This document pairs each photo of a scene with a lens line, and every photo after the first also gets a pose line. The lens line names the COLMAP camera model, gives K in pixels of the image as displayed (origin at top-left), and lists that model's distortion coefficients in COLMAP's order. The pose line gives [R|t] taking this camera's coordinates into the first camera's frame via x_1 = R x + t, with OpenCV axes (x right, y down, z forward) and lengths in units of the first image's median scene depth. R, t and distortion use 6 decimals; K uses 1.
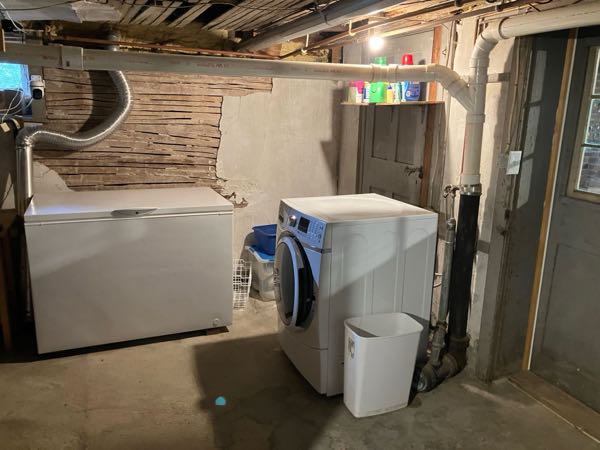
lens RADIAL K [[492.4, 0, 296.8], [0, 492.4, 222.5], [0, 0, 1]] dist [0.041383, -0.049837]
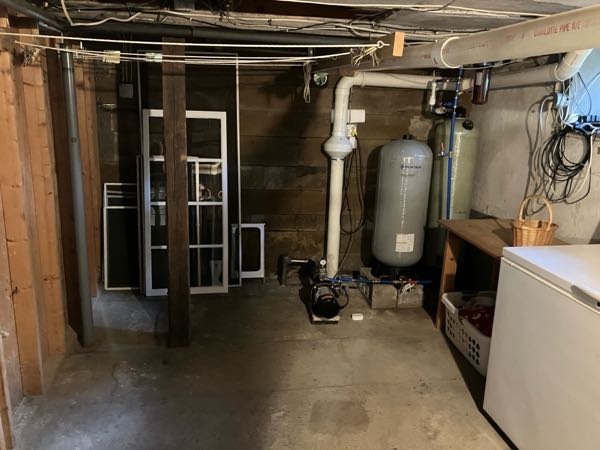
lens RADIAL K [[492.4, 0, 302.5], [0, 492.4, 218.9], [0, 0, 1]] dist [0.041383, -0.049837]
pose [[-0.211903, 0.205651, -0.955408, 0.243191], [-0.262221, 0.929797, 0.258298, -0.145932], [0.941455, 0.305263, -0.143100, 0.615594]]
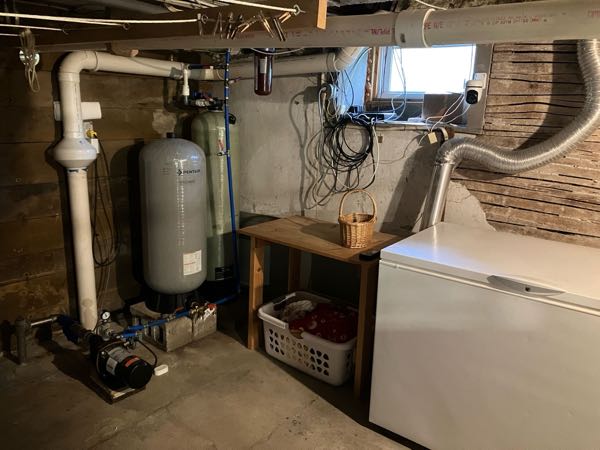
lens RADIAL K [[492.4, 0, 298.8], [0, 492.4, 224.1], [0, 0, 1]] dist [0.041383, -0.049837]
pose [[0.506007, 0.201556, -0.838649, 0.021102], [-0.219438, 0.970403, 0.100821, -0.081099], [0.834149, 0.133016, 0.535260, 0.369728]]
